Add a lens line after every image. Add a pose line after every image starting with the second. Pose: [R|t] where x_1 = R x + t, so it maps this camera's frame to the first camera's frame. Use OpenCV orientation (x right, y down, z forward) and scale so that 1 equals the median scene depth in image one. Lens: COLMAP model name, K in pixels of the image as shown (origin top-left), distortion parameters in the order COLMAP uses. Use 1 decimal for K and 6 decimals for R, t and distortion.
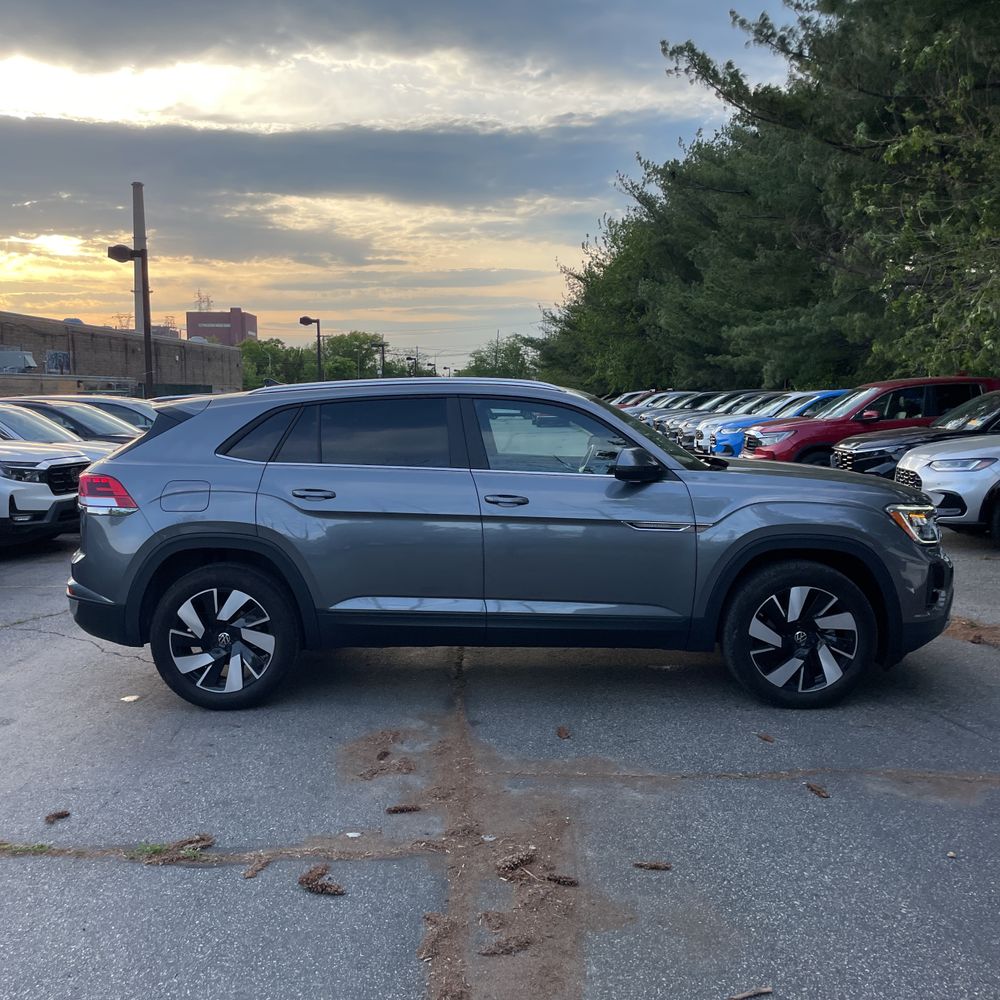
lens RADIAL K [[1012.5, 0, 491.1], [0, 1012.5, 503.9], [0, 0, 1]] dist [0.096297, -0.139146]
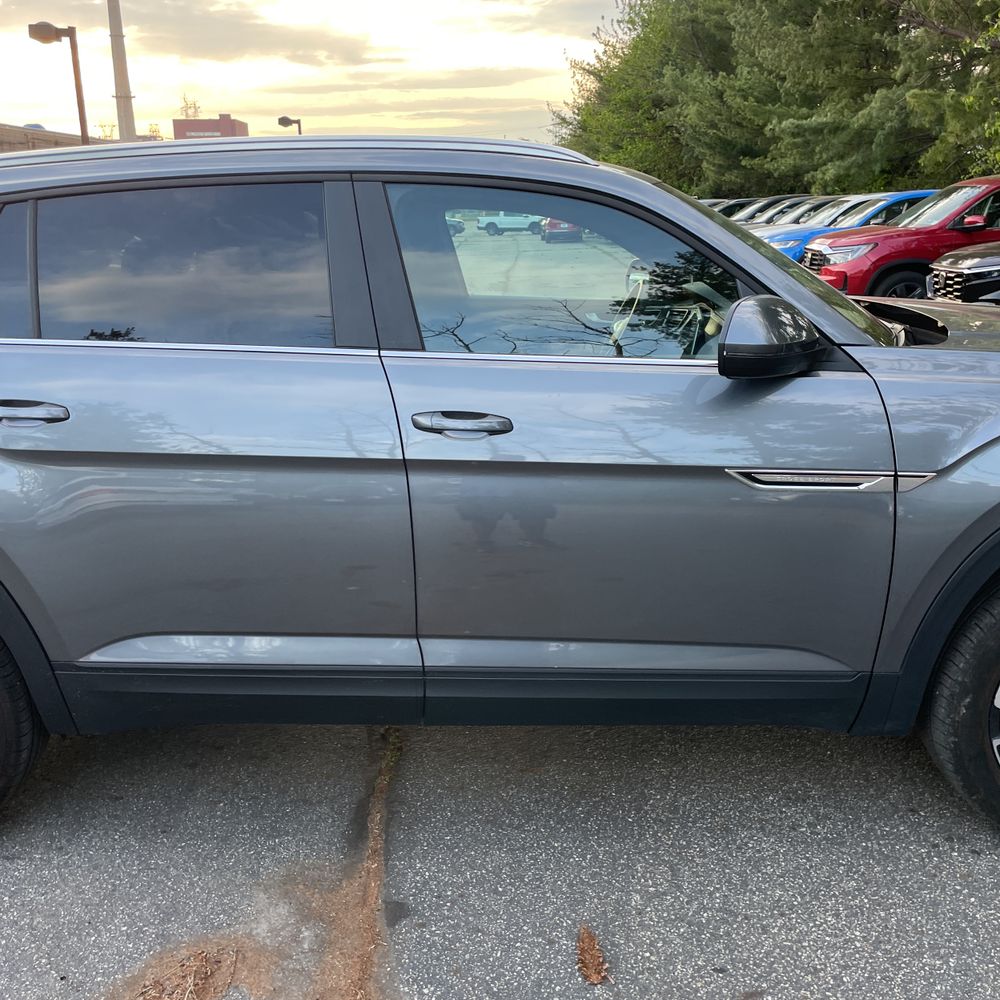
lens RADIAL K [[1012.5, 0, 491.1], [0, 1012.5, 503.9], [0, 0, 1]] dist [0.096297, -0.139146]
pose [[0.999894, -0.009189, -0.011319, 0.010304], [0.011017, 0.984728, 0.173749, -0.014604], [0.009550, -0.173855, 0.984725, 0.180276]]
